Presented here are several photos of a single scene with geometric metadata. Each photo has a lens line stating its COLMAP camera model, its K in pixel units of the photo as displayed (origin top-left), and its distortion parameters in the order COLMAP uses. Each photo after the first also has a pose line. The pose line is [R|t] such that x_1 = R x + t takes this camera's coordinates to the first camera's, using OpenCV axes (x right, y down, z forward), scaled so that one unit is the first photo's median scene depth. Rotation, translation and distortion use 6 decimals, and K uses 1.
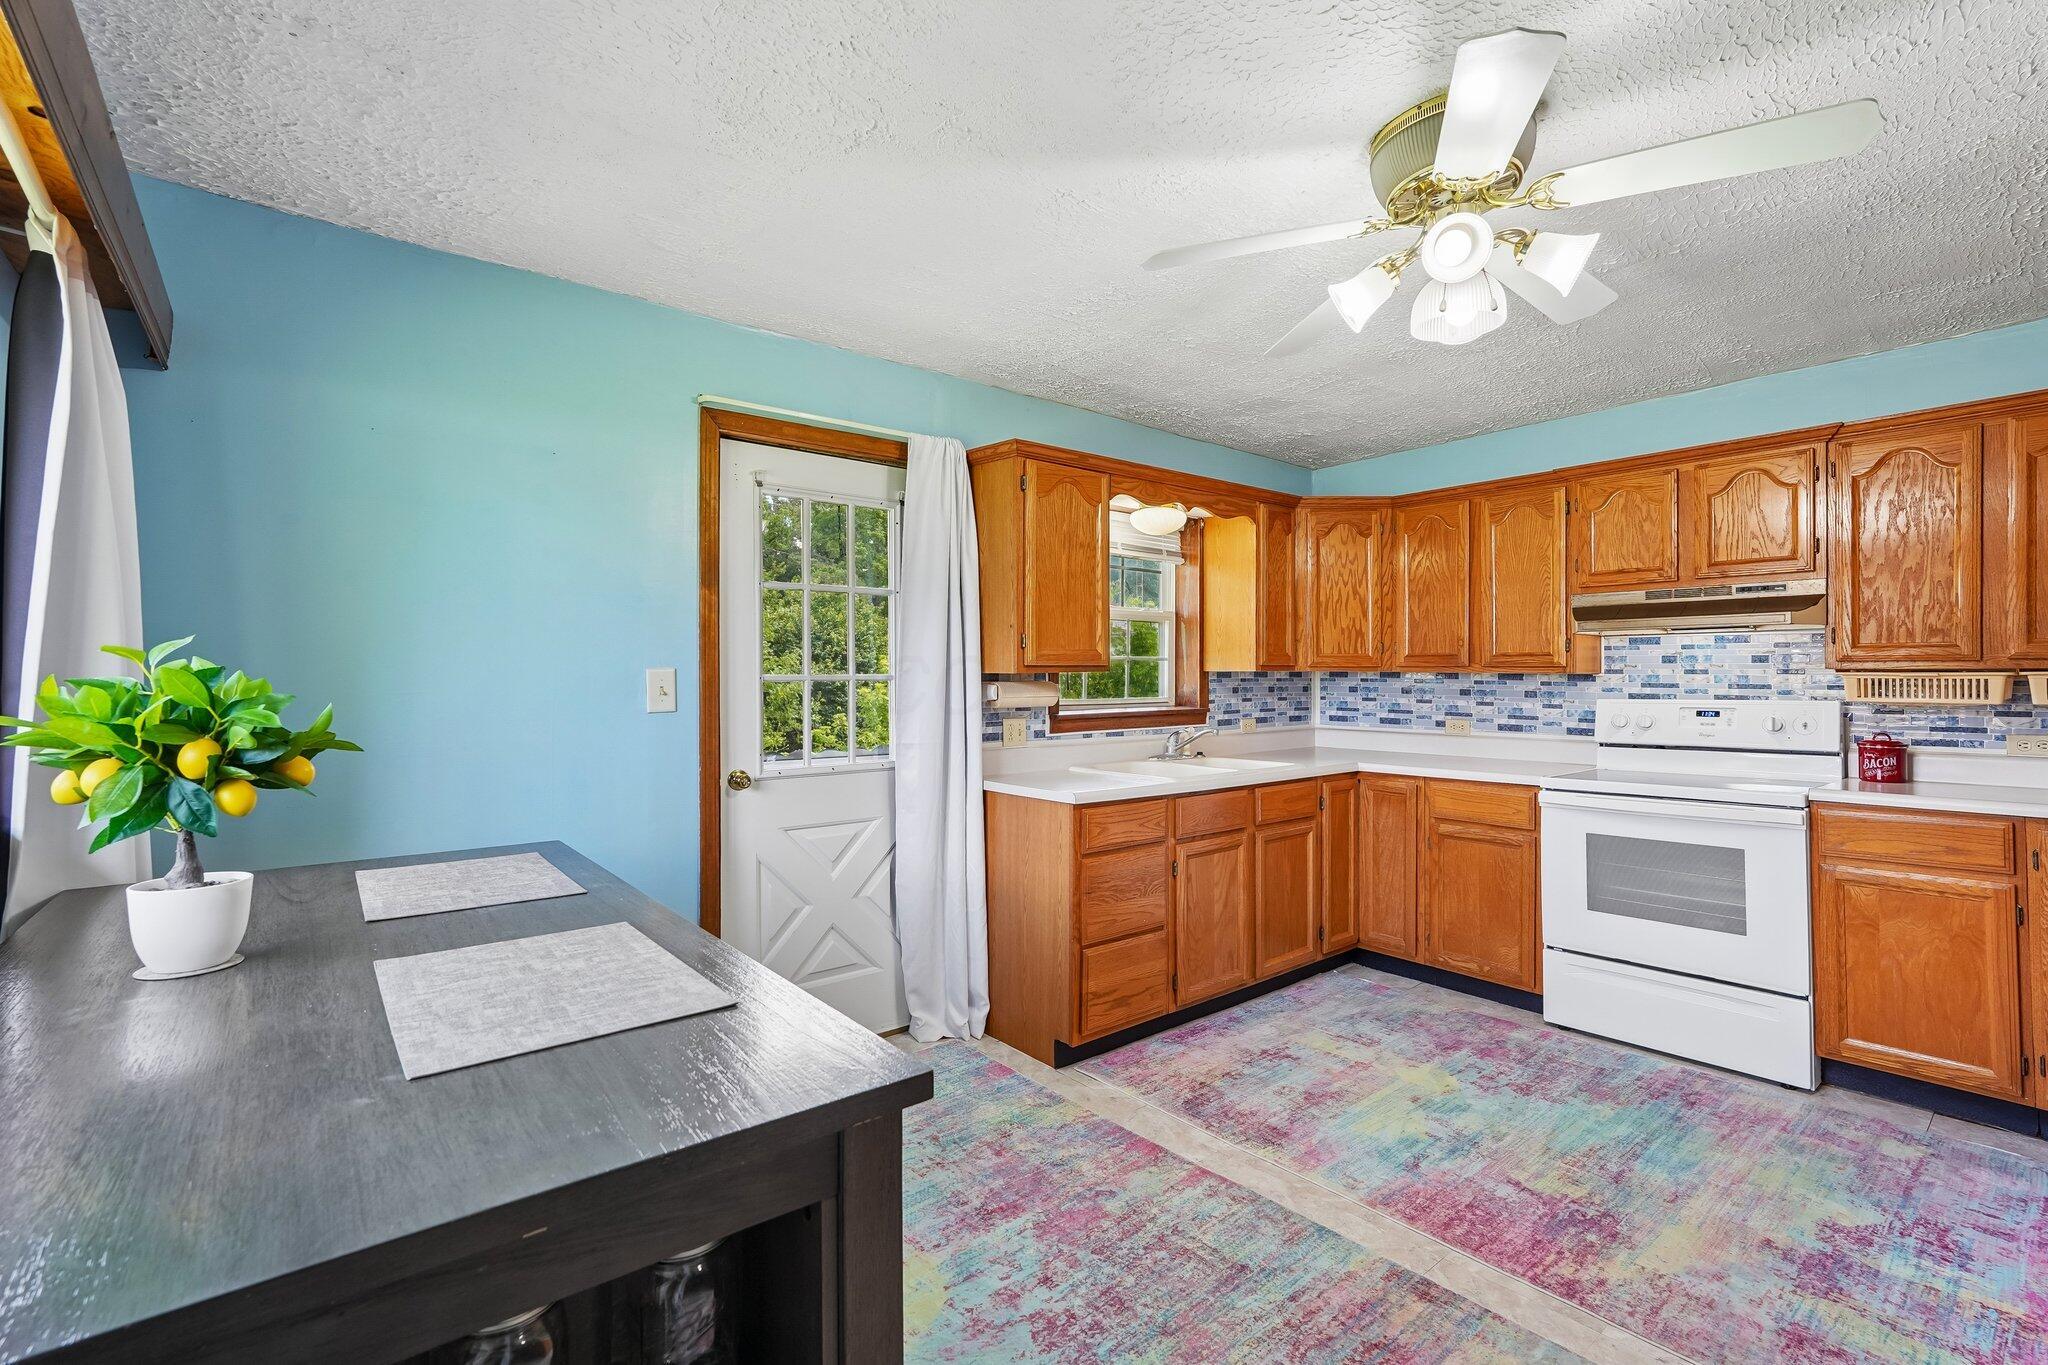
lens RADIAL K [[917.9, 0, 1030.8], [0, 917.9, 675.1], [0, 0, 1]] dist [-0.003493, 0.005816]
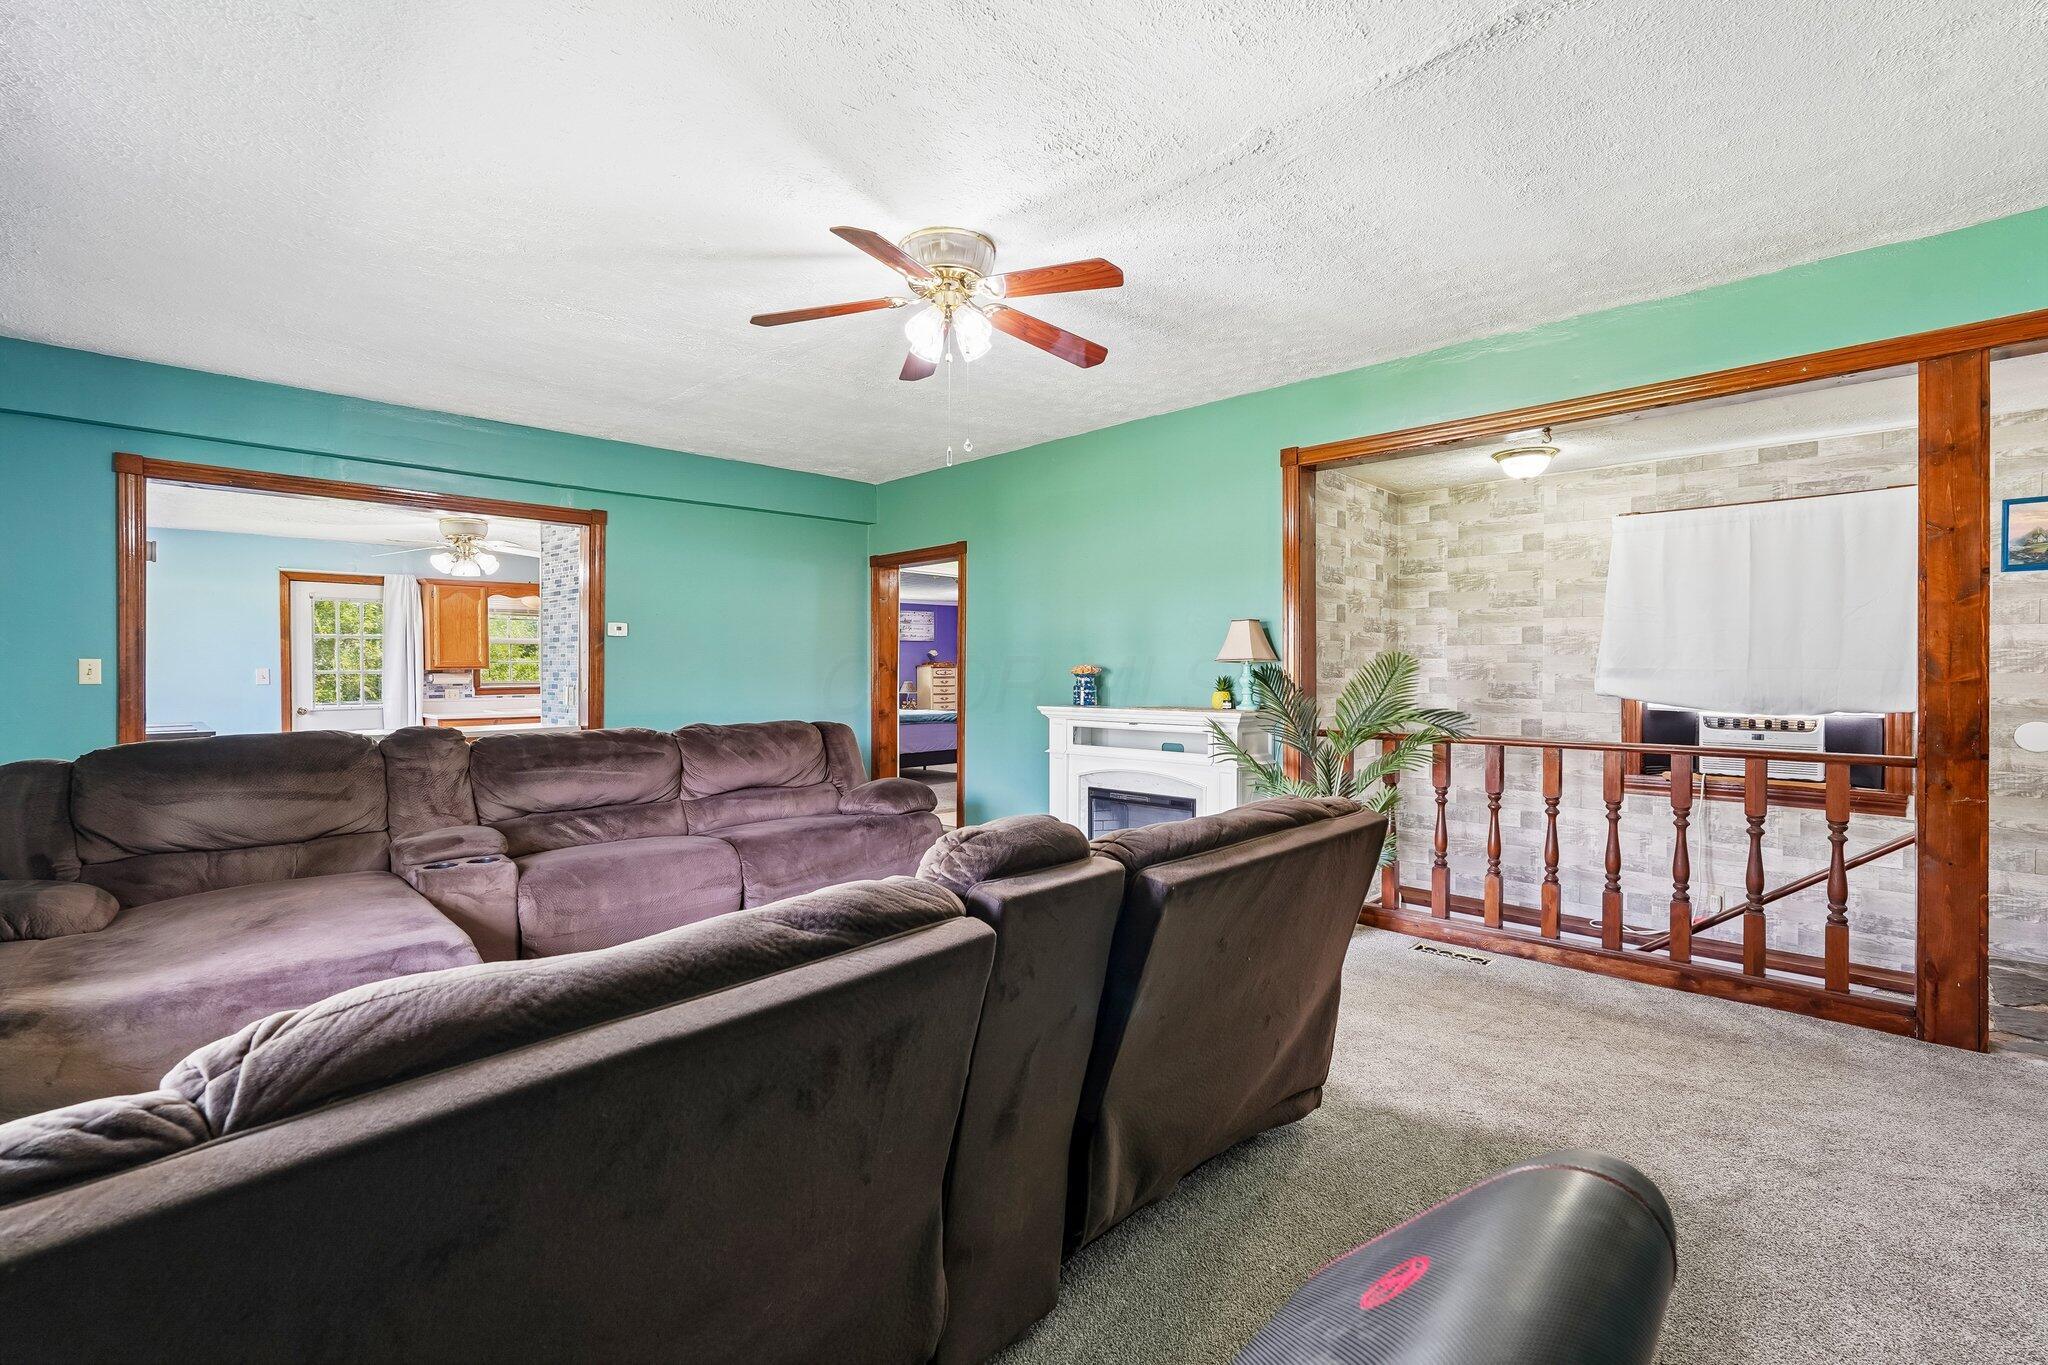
lens RADIAL K [[899.8, 0, 1016.5], [0, 899.8, 676.5], [0, 0, 1]] dist [-0.000357, 0.000584]
pose [[0.995129, -0.000171, 0.098584, 1.272788], [-0.001120, 0.999914, 0.013047, -0.017097], [-0.098578, -0.013094, 0.995043, -1.532682]]
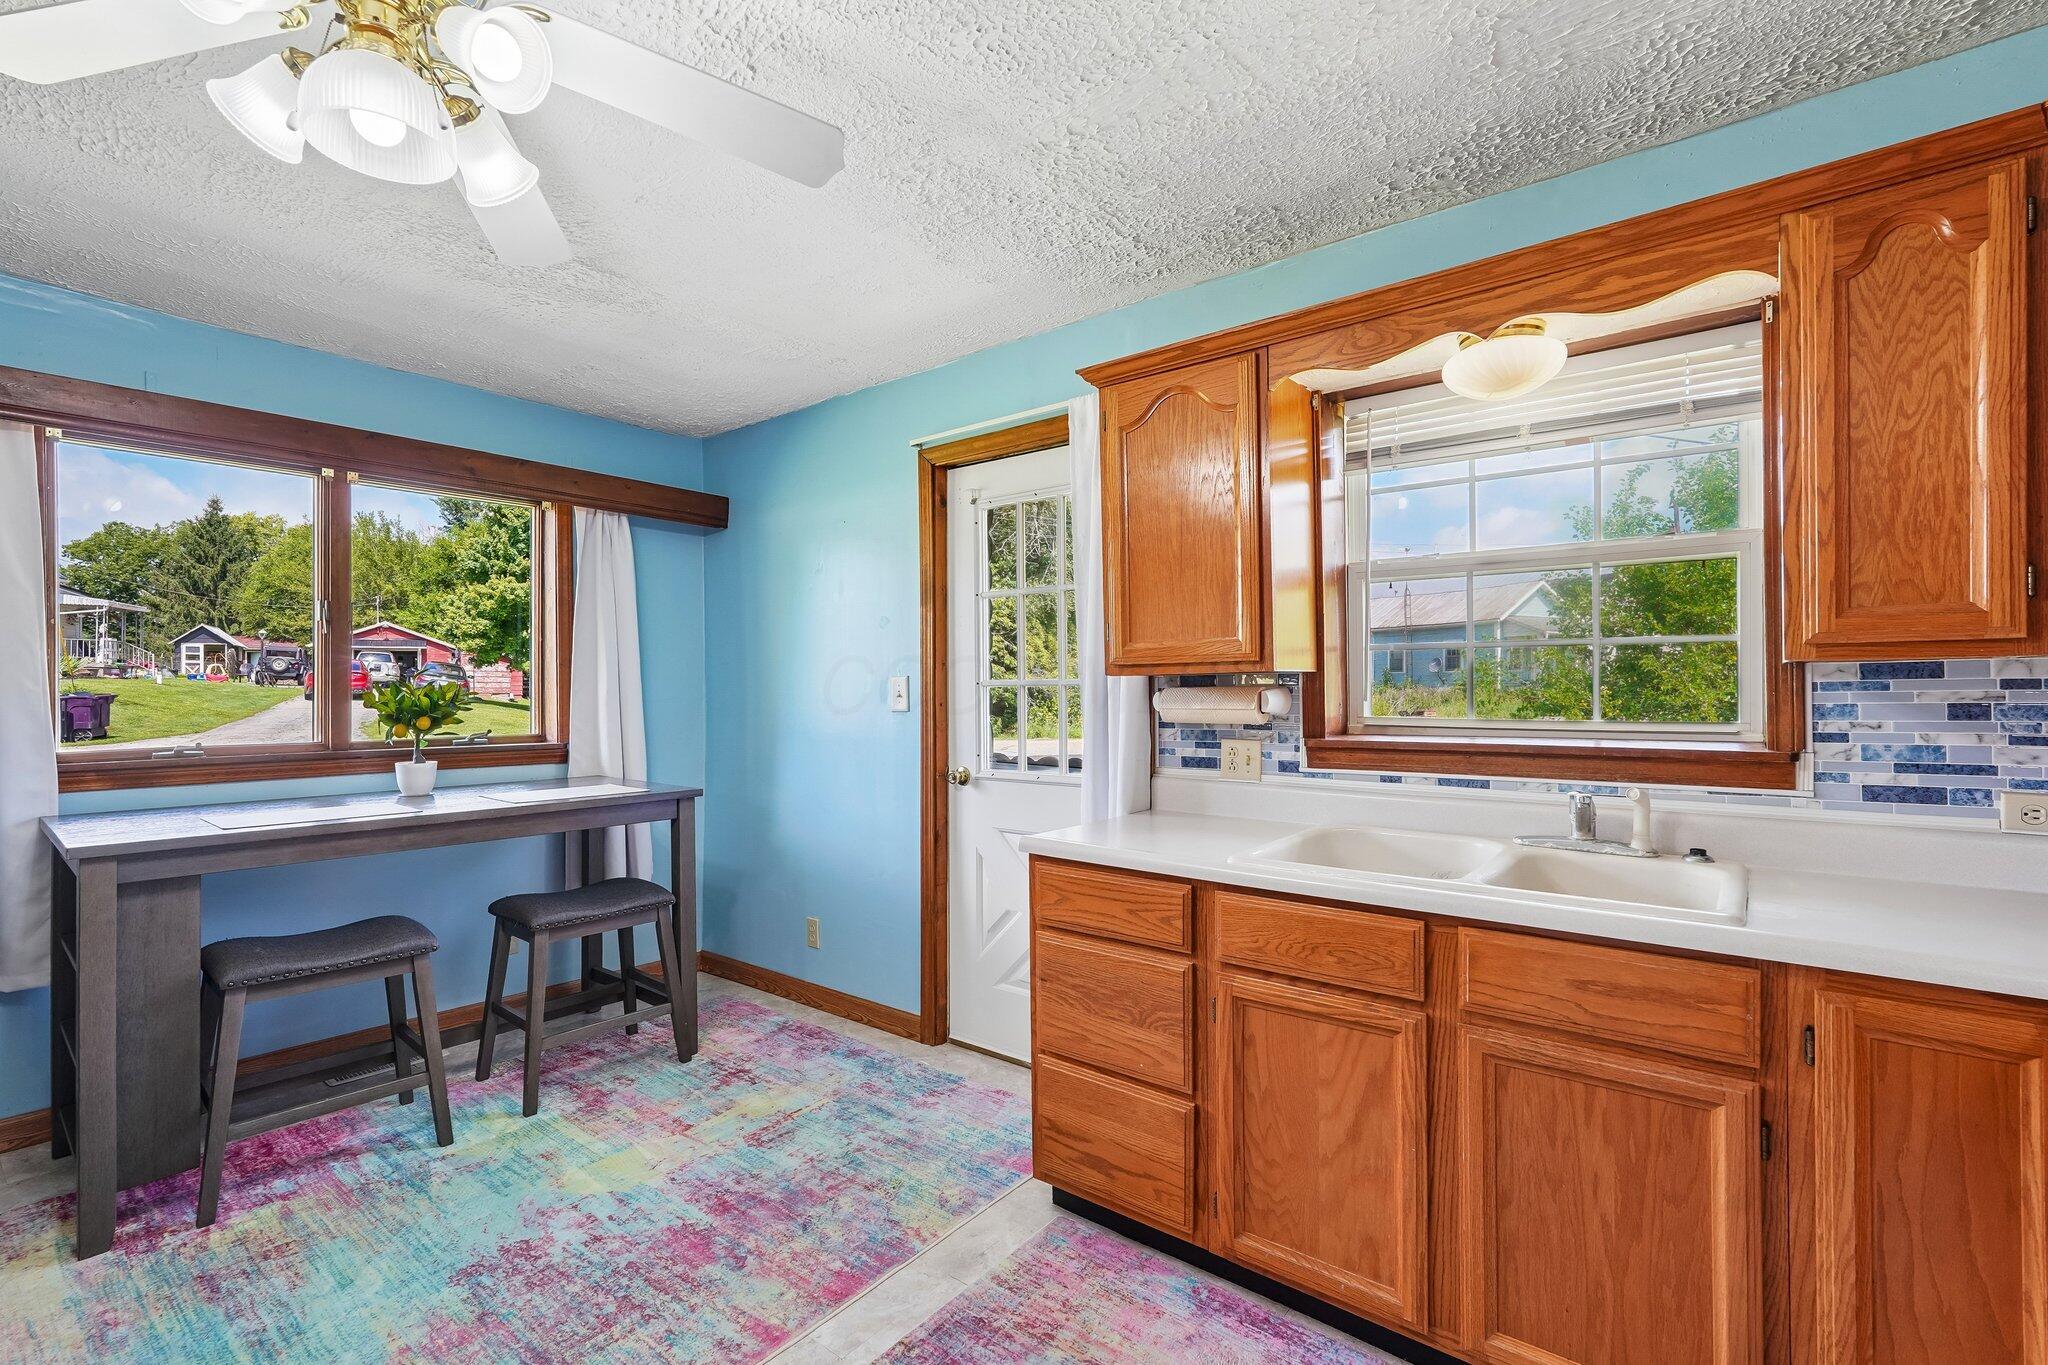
lens RADIAL K [[915.0, 0, 1018.2], [0, 915.0, 693.6], [0, 0, 1]] dist [-0.002696, 0.000091]
pose [[0.193920, 0.005887, -0.981000, 0.674298], [0.005395, 0.999960, 0.007068, 0.006475], [0.981002, -0.006663, 0.193881, 0.742010]]
